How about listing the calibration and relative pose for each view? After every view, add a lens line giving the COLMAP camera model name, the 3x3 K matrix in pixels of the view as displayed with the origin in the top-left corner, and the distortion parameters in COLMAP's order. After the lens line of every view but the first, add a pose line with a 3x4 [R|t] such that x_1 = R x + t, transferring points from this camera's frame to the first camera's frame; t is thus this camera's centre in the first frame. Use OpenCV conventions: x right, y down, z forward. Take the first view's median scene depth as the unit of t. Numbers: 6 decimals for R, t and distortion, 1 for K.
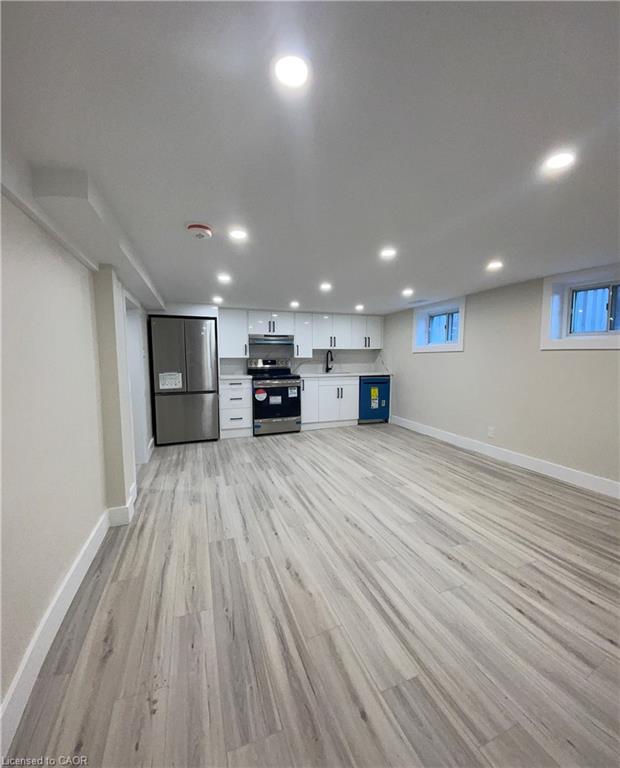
lens RADIAL K [[320.9, 0, 321.8], [0, 320.9, 385.0], [0, 0, 1]] dist [0.013225, -0.018134]
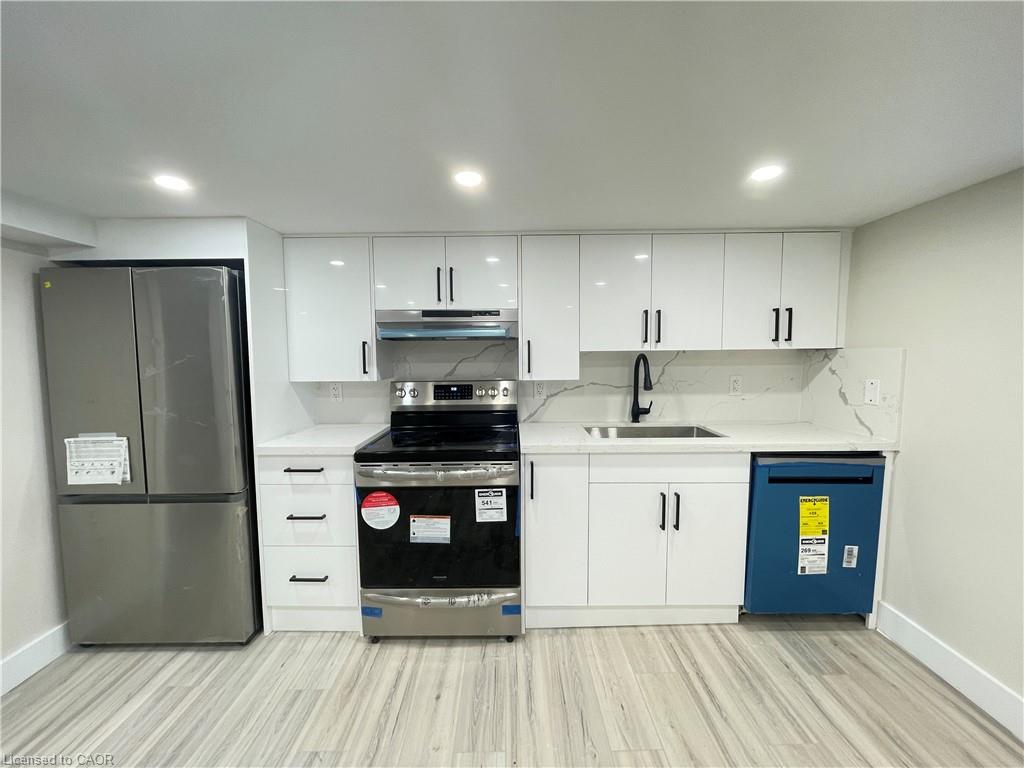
lens RADIAL K [[418.3, 0, 512.0], [0, 418.3, 384.0], [0, 0, 1]] dist [-0.002653, -0.000338]
pose [[0.932591, 0.026981, -0.359924, 0.060793], [-0.026388, 0.999630, 0.006563, -0.092113], [0.359968, 0.003377, 0.932959, 0.671162]]
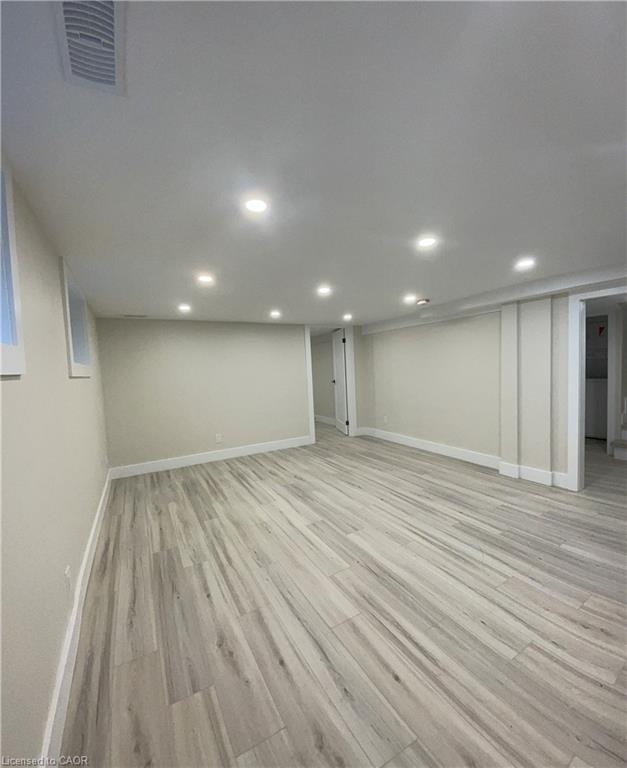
lens RADIAL K [[321.2, 0, 327.7], [0, 321.2, 386.8], [0, 0, 1]] dist [-0.001512, -0.018367]
pose [[-0.984580, 0.058060, -0.165021, 0.202691], [0.033140, 0.988140, 0.149936, -0.108077], [0.171769, 0.142155, -0.974827, 1.088393]]
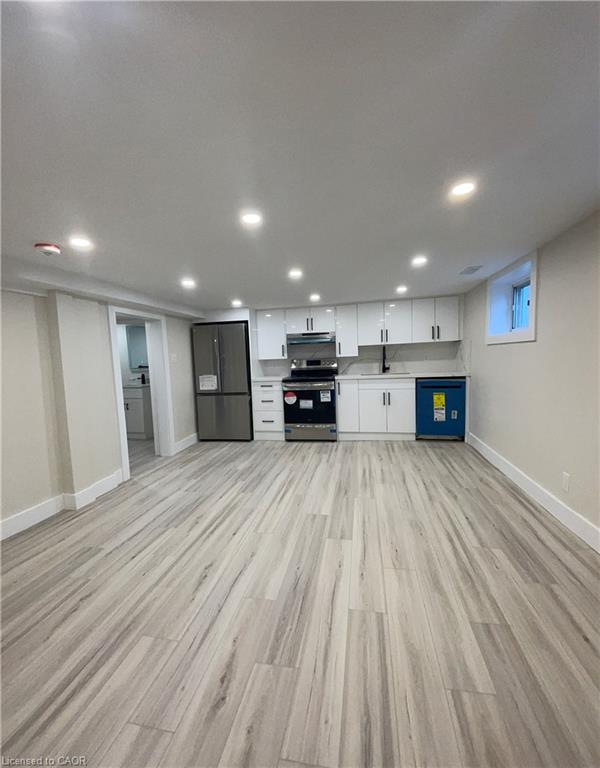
lens RADIAL K [[324.5, 0, 300.0], [0, 324.5, 384.0], [0, 0, 1]] dist [-0.000979, -0.000572]
pose [[0.845997, 0.015463, -0.532963, 0.333930], [-0.010135, 0.999865, 0.012921, -0.022847], [0.533091, -0.005529, 0.846040, 0.210077]]
